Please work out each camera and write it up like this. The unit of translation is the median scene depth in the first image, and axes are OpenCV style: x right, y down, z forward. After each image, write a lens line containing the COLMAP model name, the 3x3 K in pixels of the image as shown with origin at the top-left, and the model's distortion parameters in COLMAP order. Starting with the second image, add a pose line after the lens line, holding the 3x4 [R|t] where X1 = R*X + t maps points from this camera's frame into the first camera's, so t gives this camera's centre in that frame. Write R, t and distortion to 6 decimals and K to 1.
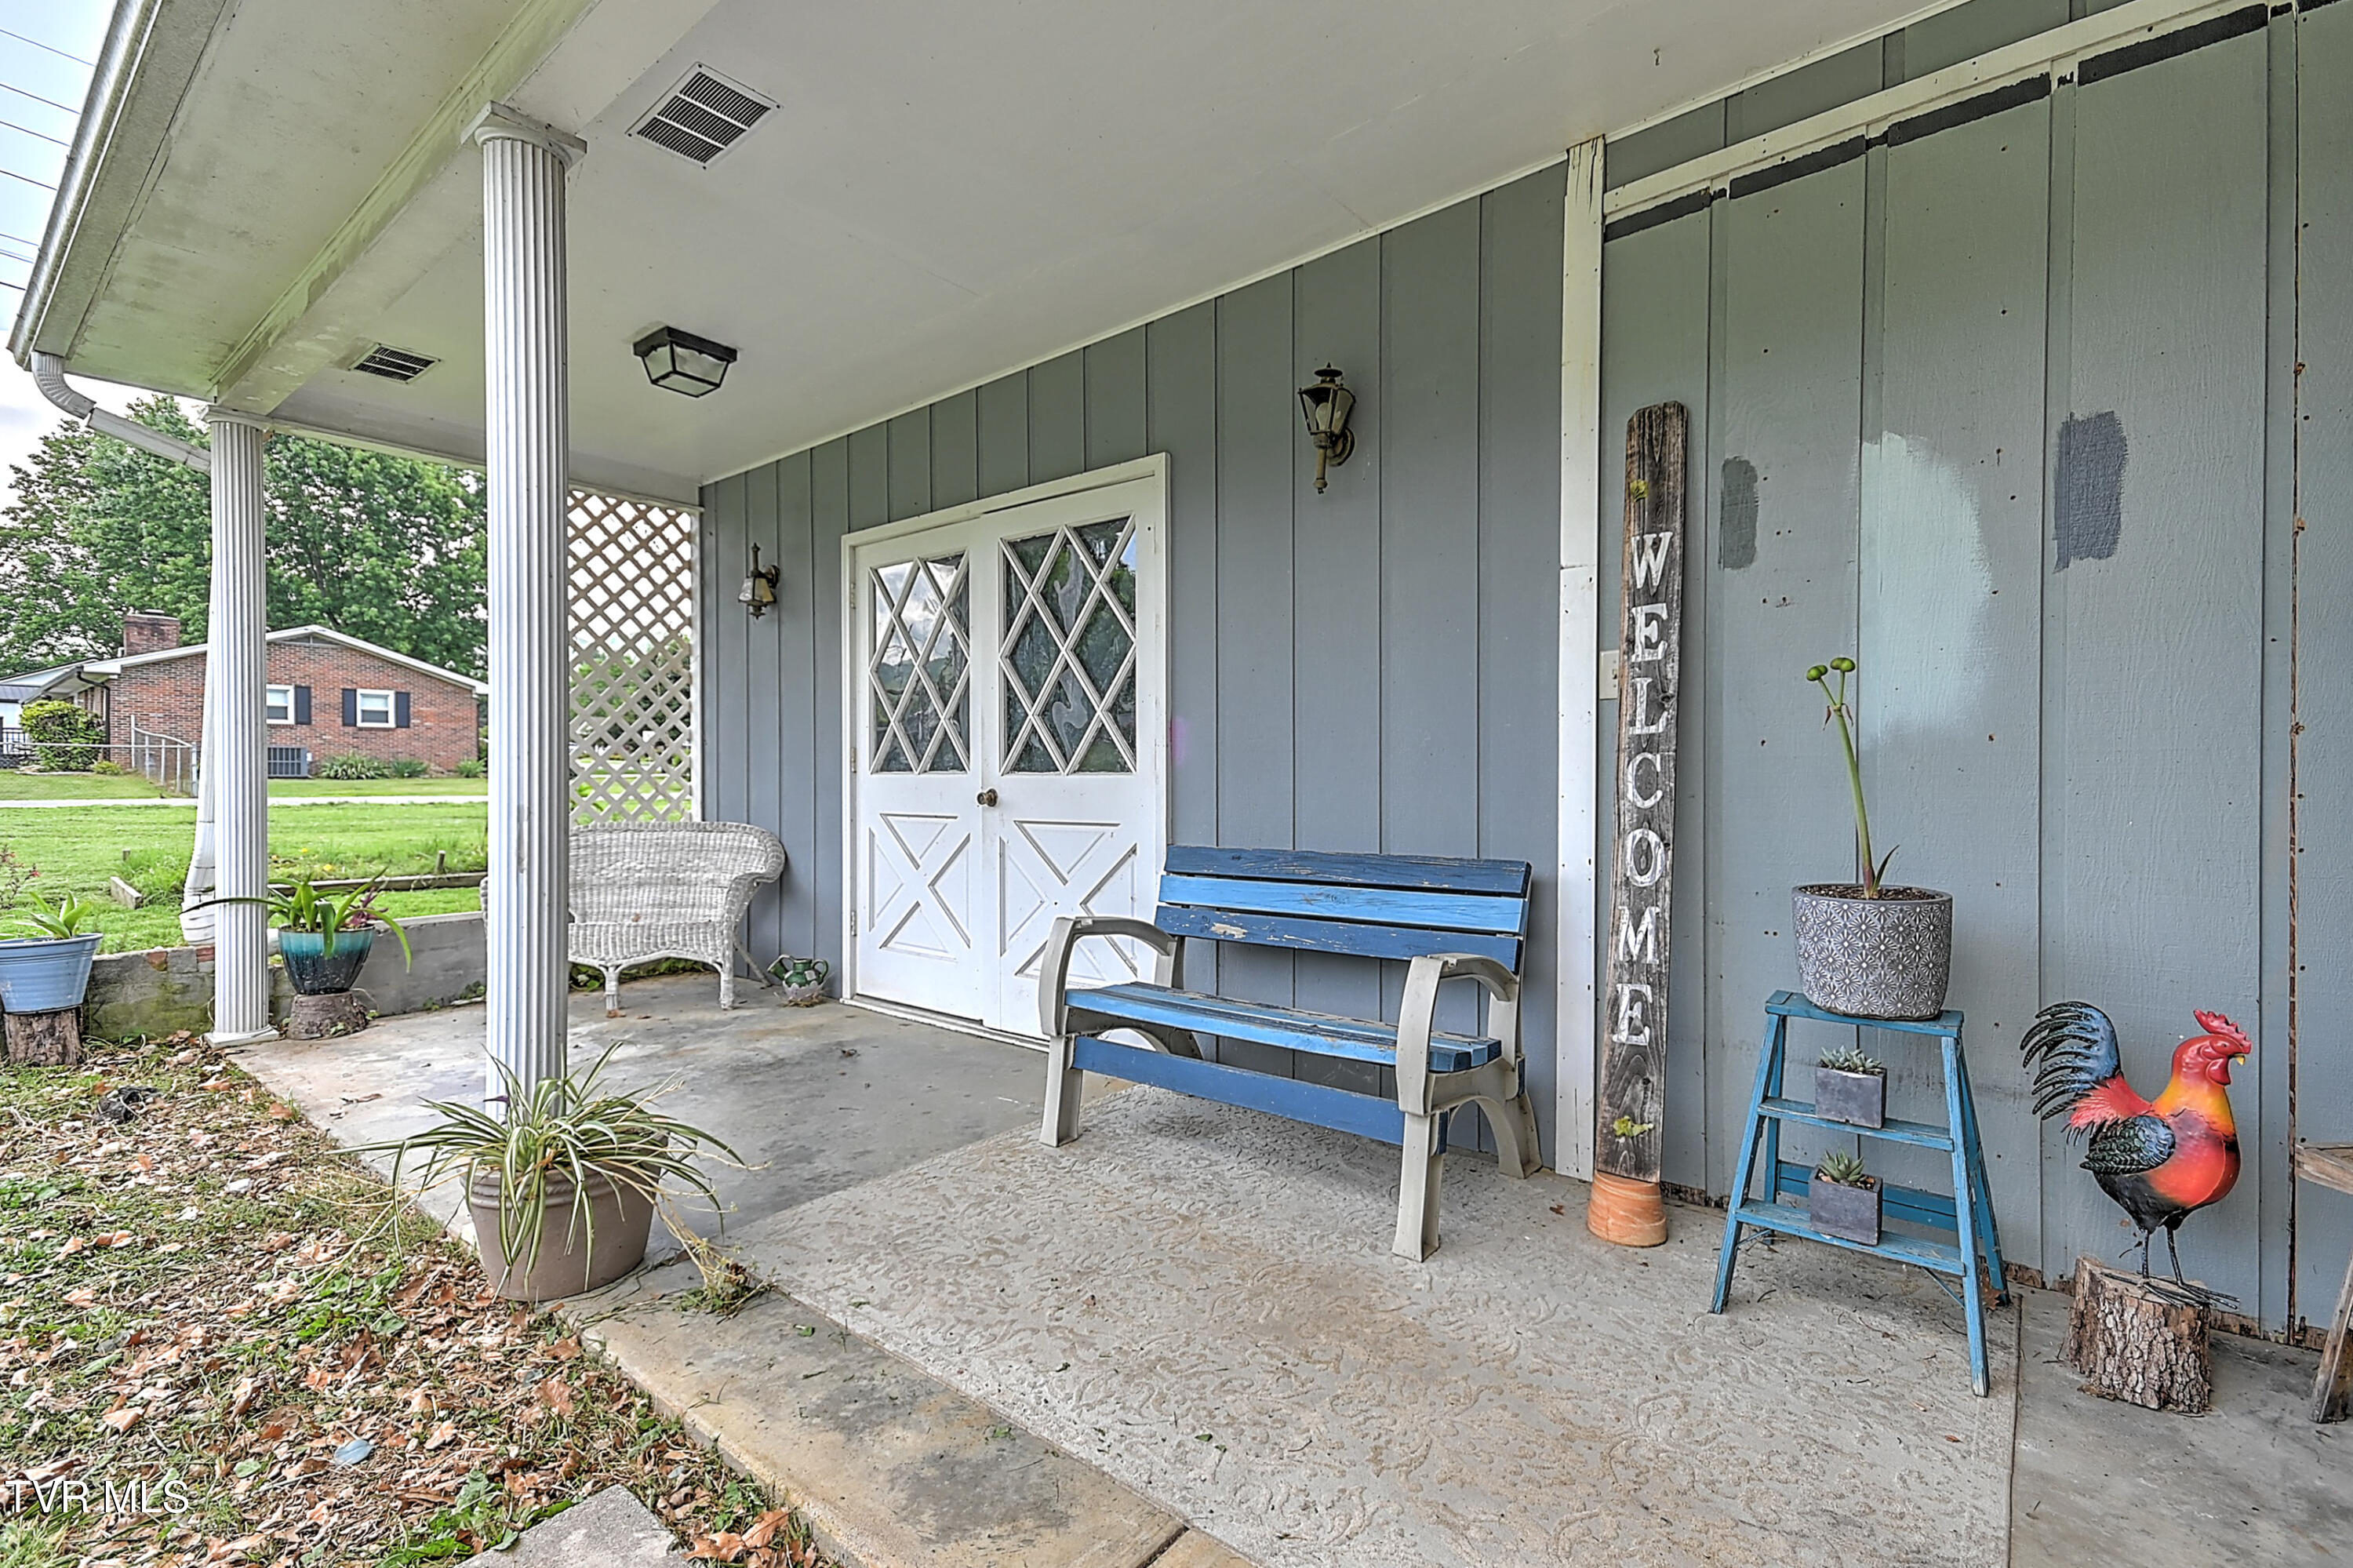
lens RADIAL K [[1064.4, 0, 1176.5], [0, 1064.4, 784.0], [0, 0, 1]] dist [0.027367, 0.000511]
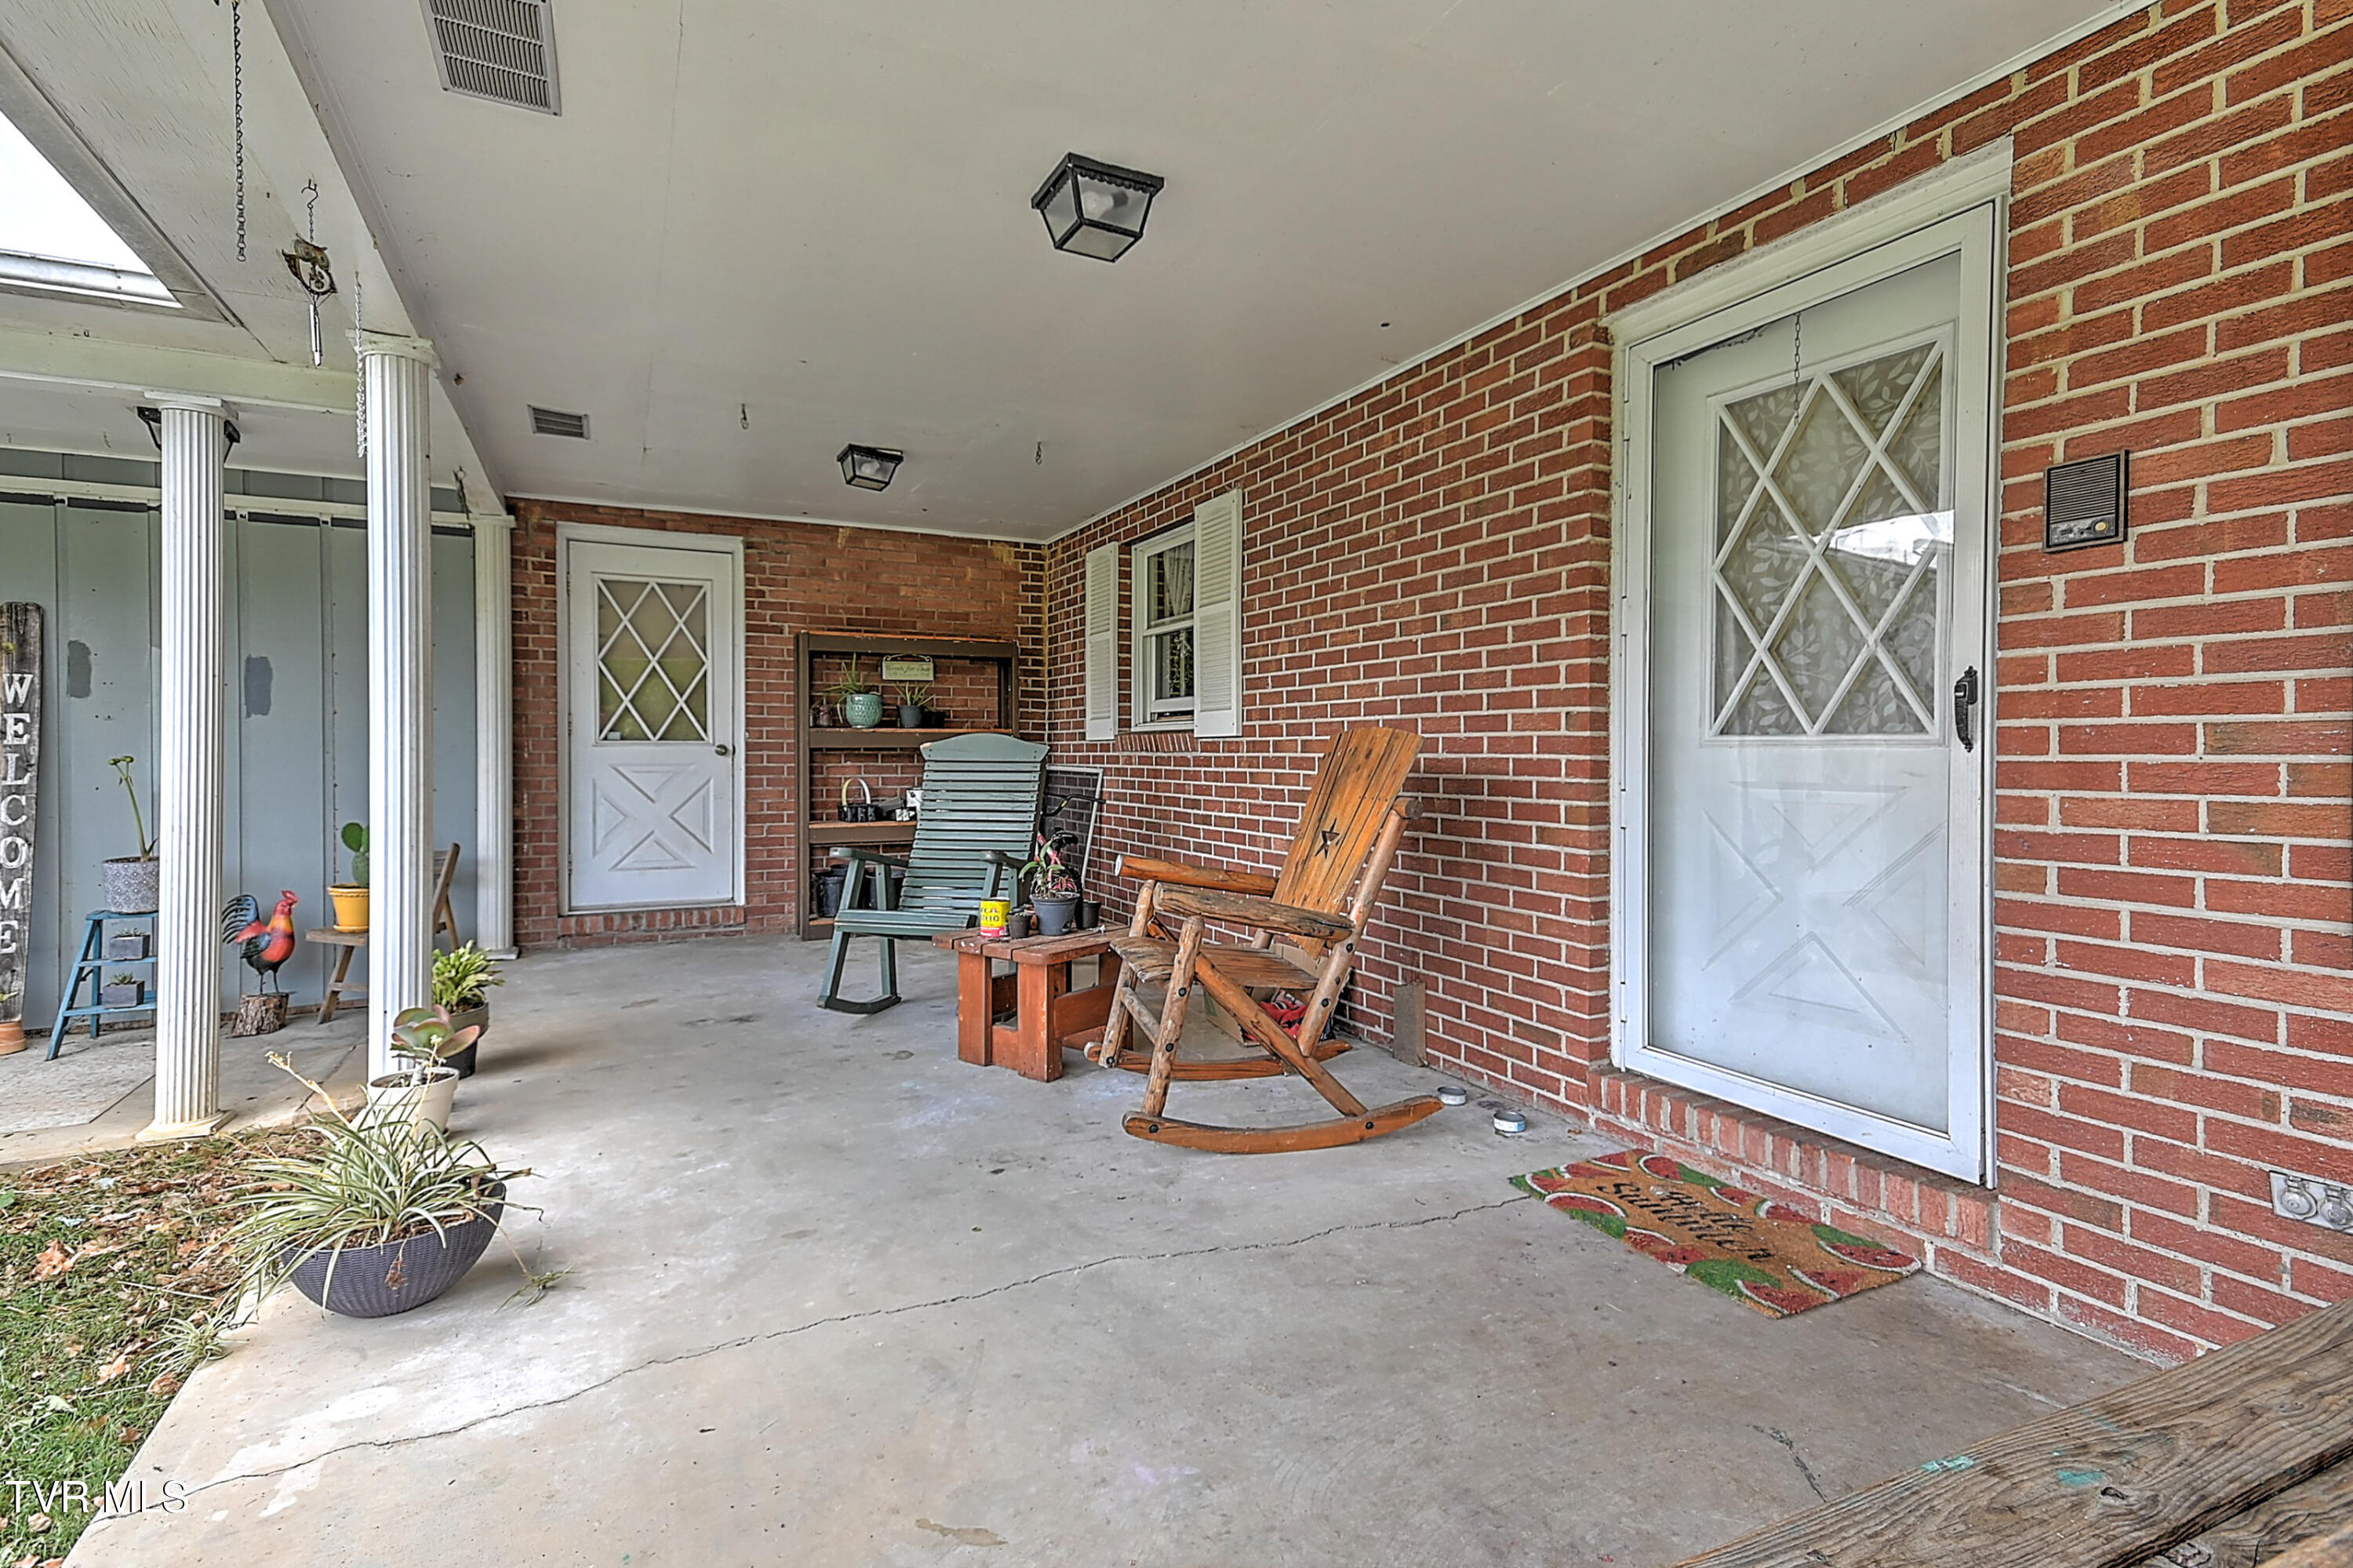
lens RADIAL K [[1083.3, 0, 1181.7], [0, 1083.3, 758.8], [0, 0, 1]] dist [0.025959, -0.000240]
pose [[0.382074, -0.009792, 0.924080, -0.522748], [-0.002708, 0.999928, 0.011716, -0.111368], [-0.924128, -0.006979, 0.382020, -1.470901]]
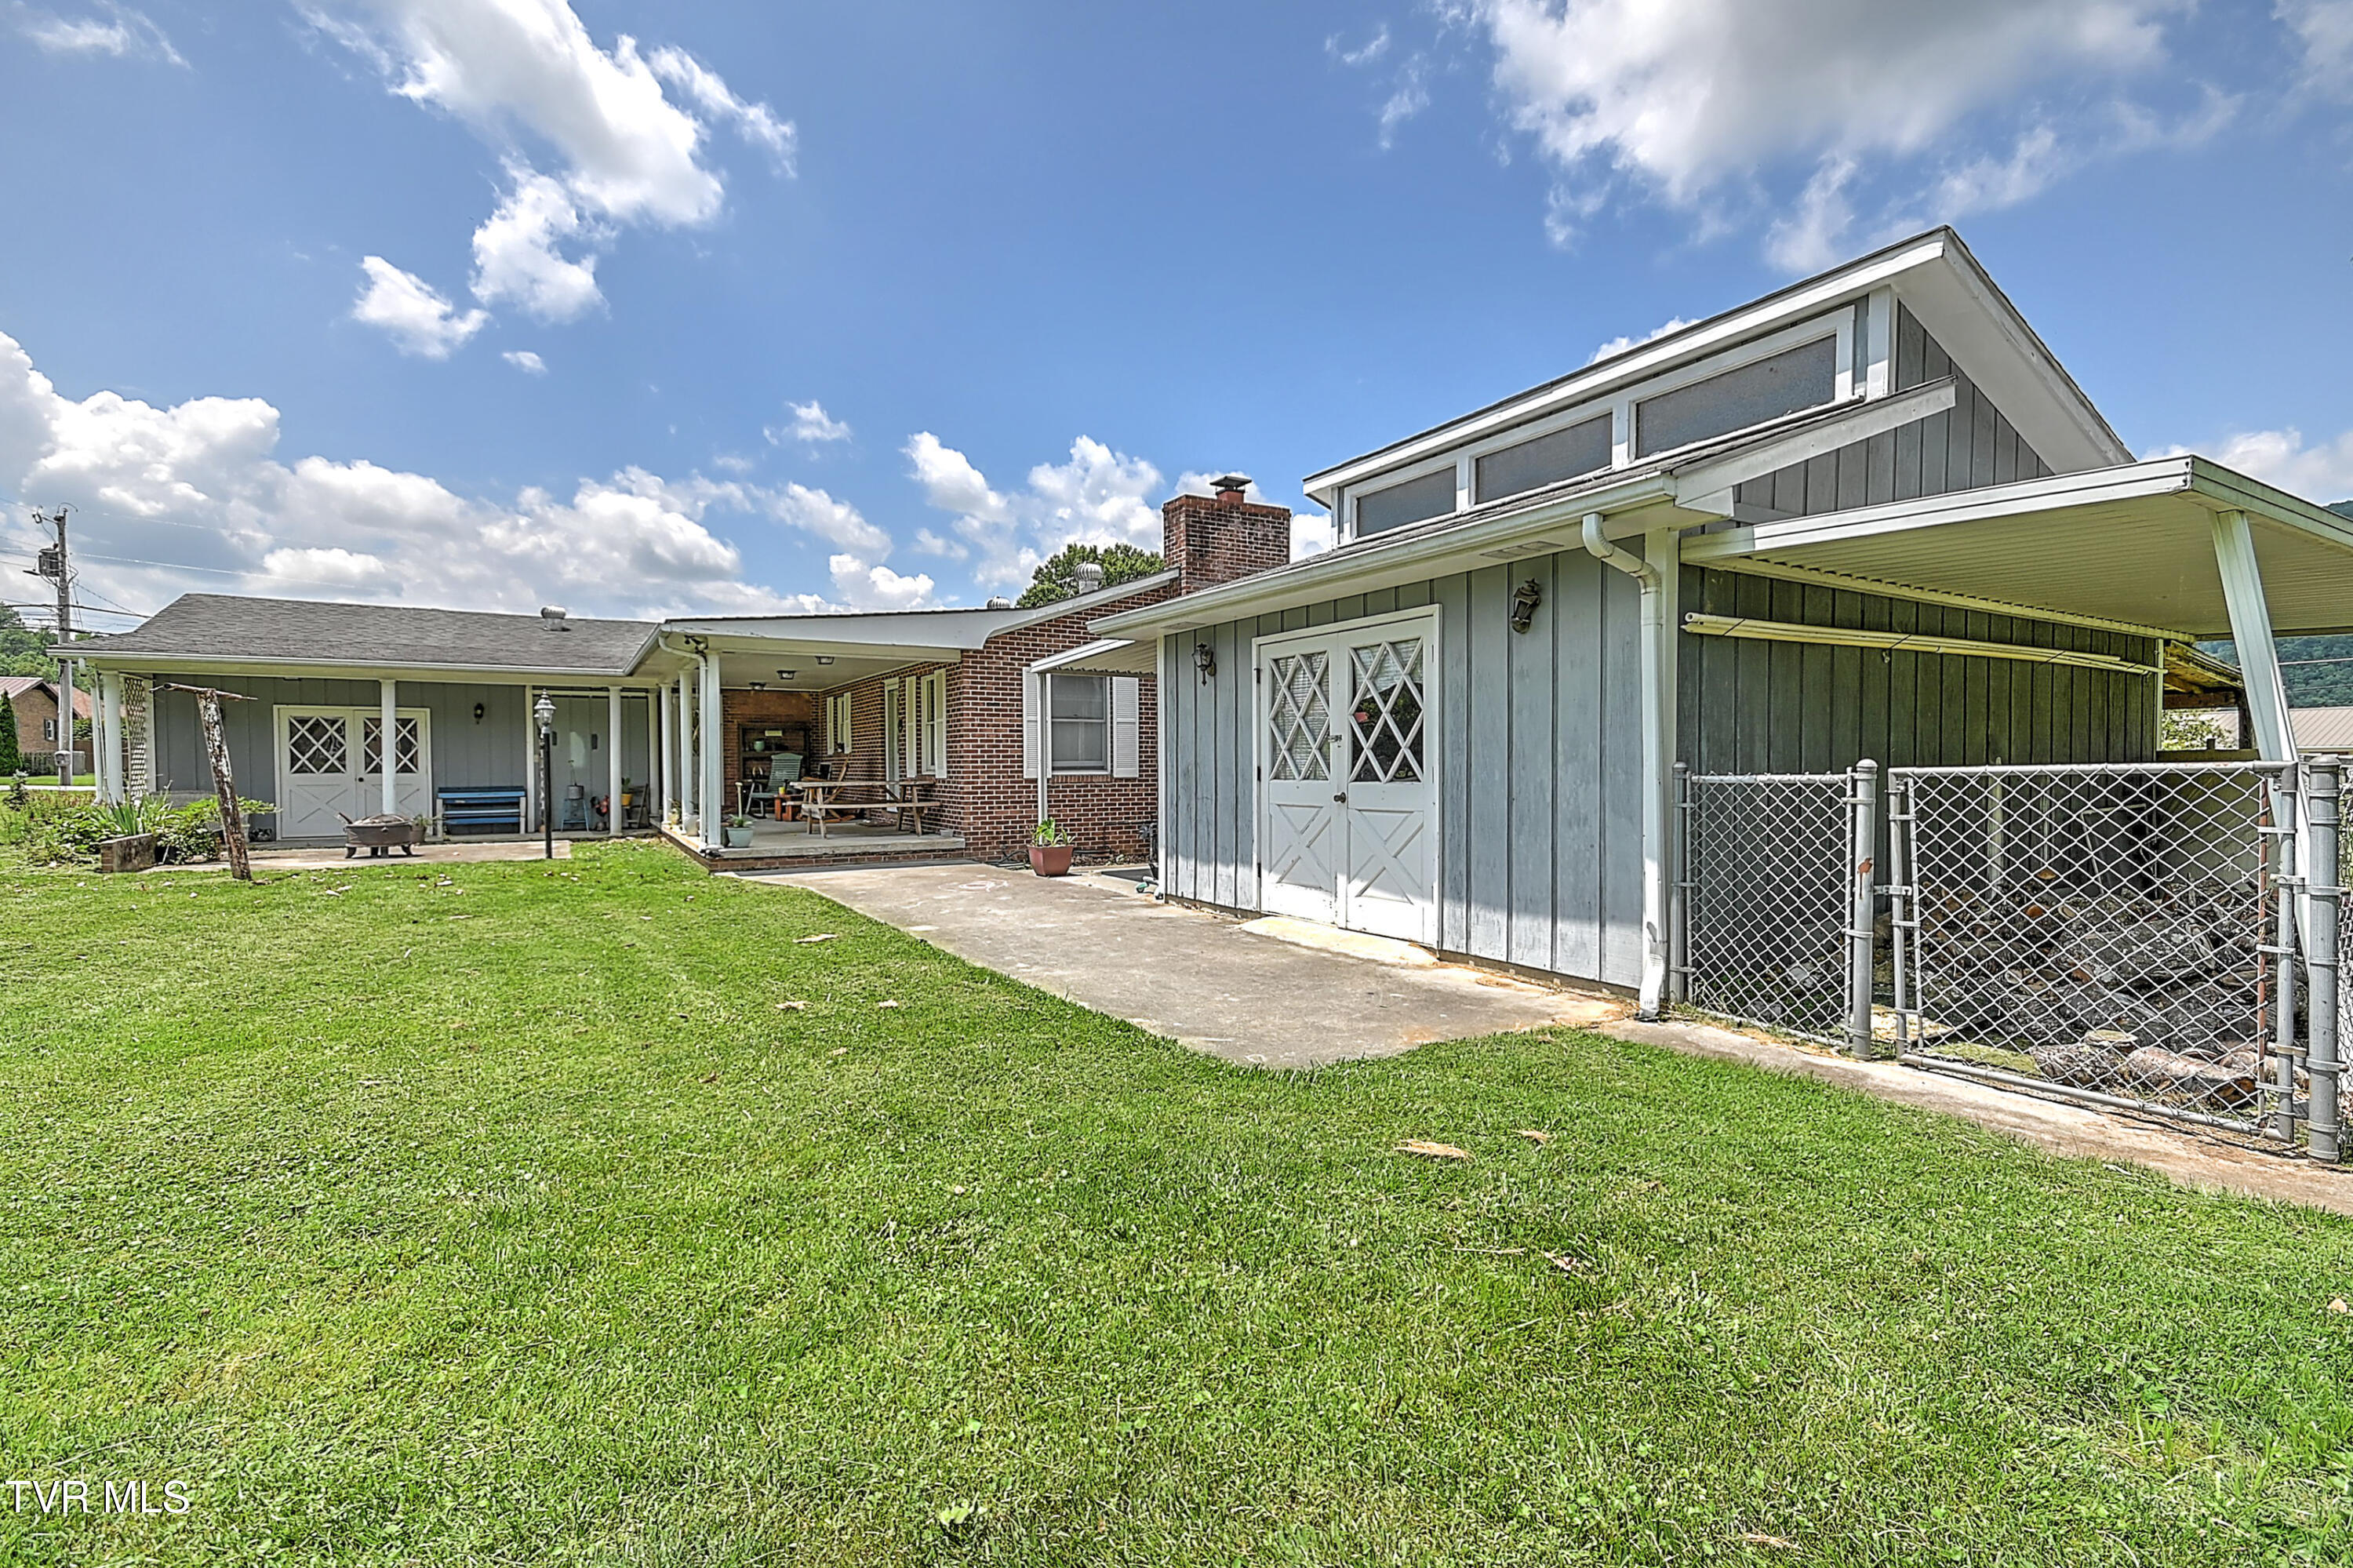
lens RADIAL K [[1013.3, 0, 1176.5], [0, 1013.3, 784.0], [0, 0, 1]] dist [0.022214, 0.000168]
pose [[0.306868, -0.028076, 0.951338, -4.692912], [0.005612, 0.999601, 0.027690, -0.097632], [-0.951736, -0.003158, 0.306903, -5.066985]]
